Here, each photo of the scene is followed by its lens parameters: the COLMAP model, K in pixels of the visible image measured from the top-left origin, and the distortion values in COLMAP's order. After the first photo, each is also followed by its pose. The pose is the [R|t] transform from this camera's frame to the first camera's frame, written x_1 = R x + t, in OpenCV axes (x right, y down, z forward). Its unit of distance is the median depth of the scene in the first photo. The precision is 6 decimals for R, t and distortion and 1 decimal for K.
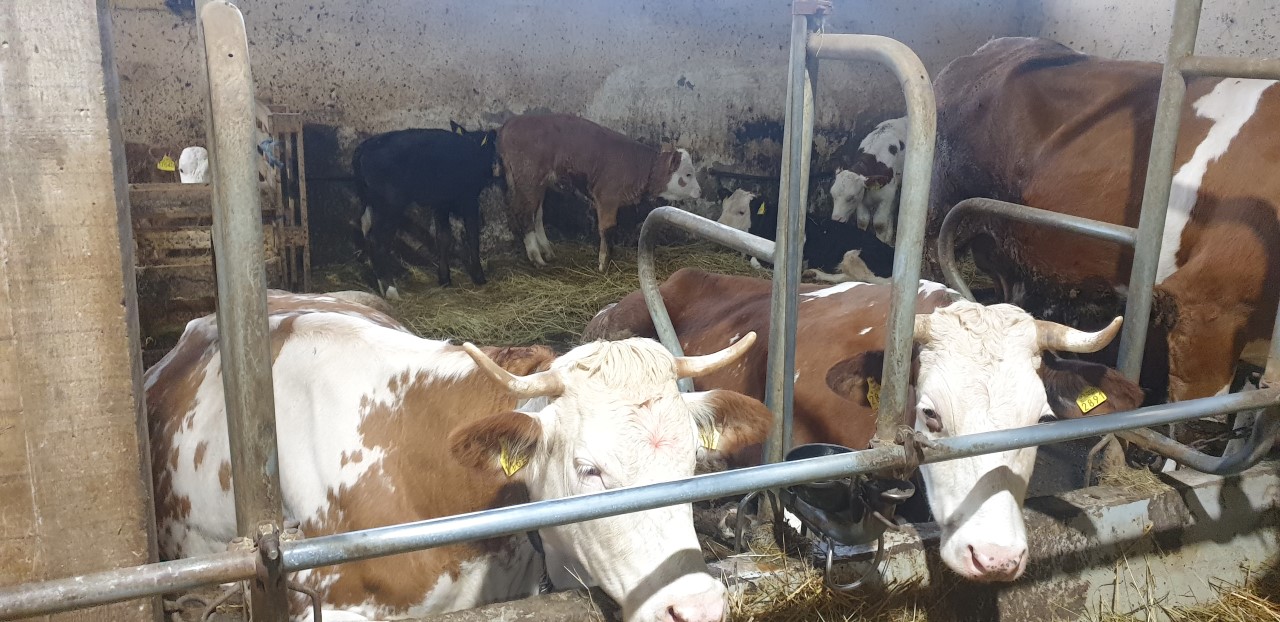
lens RADIAL K [[984.4, 0, 640.0], [0, 984.4, 311.0], [0, 0, 1]] dist [0.068048, -0.176011]
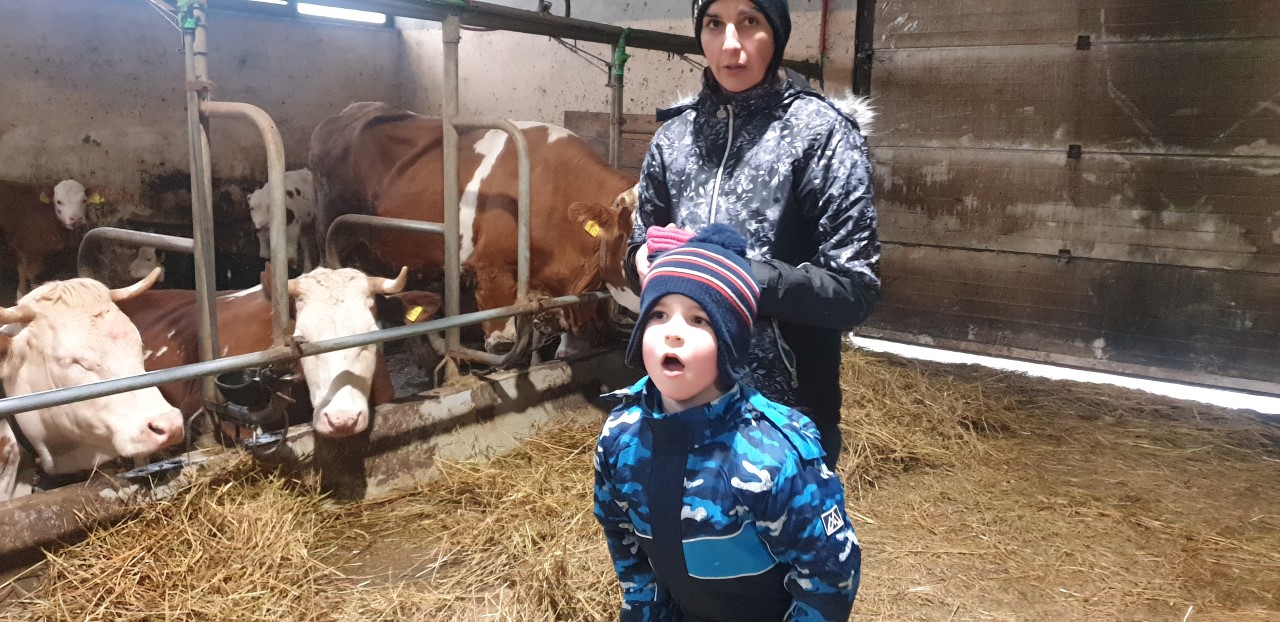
lens RADIAL K [[1053.1, 0, 638.6], [0, 1053.1, 287.7], [0, 0, 1]] dist [0.070159, 0.005191]
pose [[0.863363, -0.092355, 0.496060, -0.072562], [0.137712, 0.988912, -0.055567, 0.155121], [-0.485428, 0.116288, 0.866508, -0.593911]]
